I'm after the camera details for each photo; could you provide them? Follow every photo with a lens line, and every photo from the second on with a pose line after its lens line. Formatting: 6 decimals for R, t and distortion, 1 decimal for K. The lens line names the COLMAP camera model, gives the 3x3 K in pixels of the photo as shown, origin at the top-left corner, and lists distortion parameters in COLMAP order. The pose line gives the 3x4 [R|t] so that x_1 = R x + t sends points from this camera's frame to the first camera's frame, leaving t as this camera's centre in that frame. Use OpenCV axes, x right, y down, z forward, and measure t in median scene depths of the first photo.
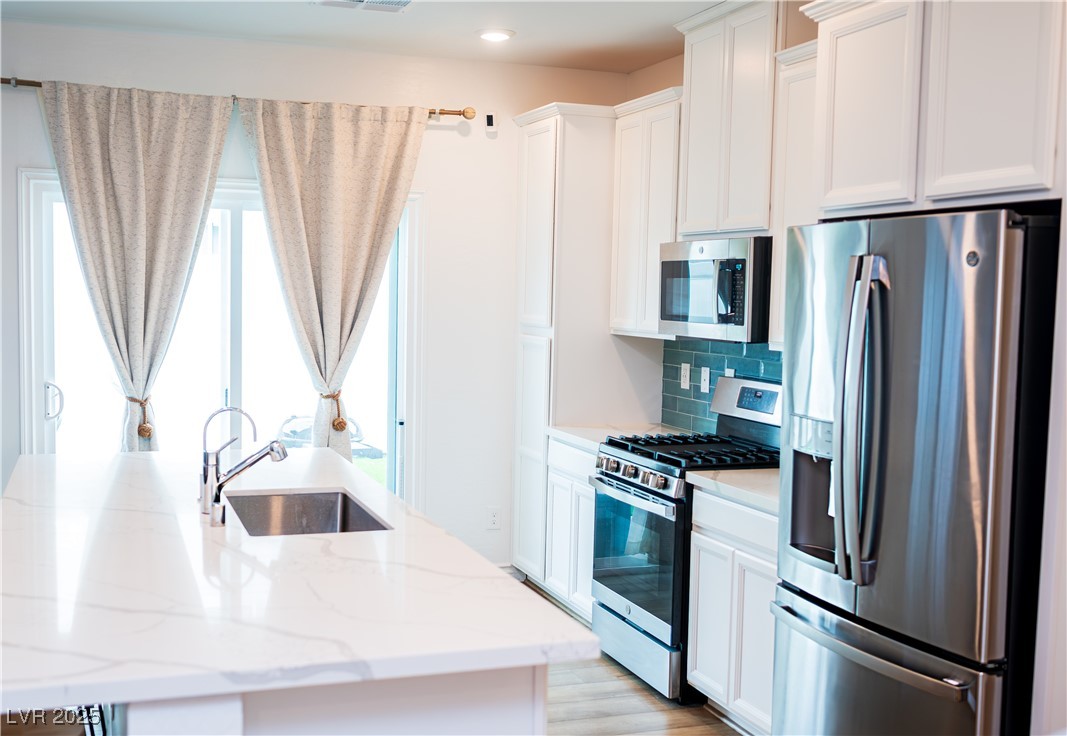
lens RADIAL K [[1183.6, 0, 533.5], [0, 1183.6, 368.0], [0, 0, 1]] dist [-0.001218, -0.007321]
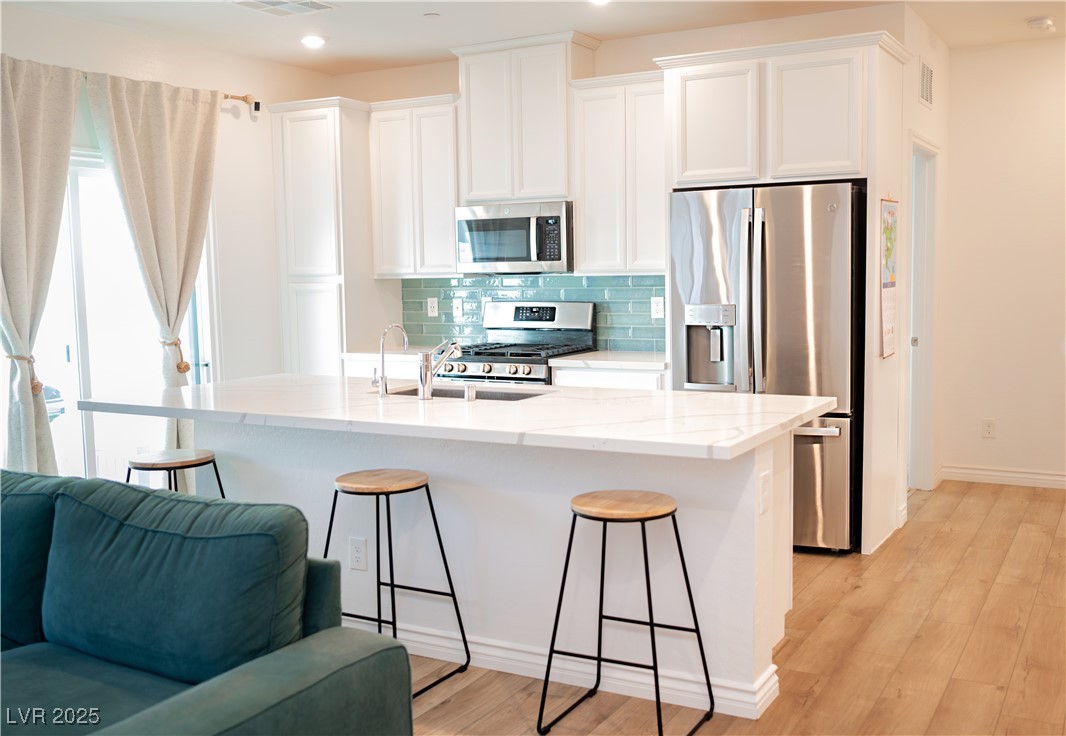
lens RADIAL K [[1084.2, 0, 533.0], [0, 1084.2, 368.0], [0, 0, 1]] dist [0.005587, 0.007655]
pose [[0.747159, -0.093968, 0.657969, -0.629915], [0.077899, 0.995513, 0.053716, 0.019261], [-0.660064, 0.011121, 0.751127, -0.009112]]
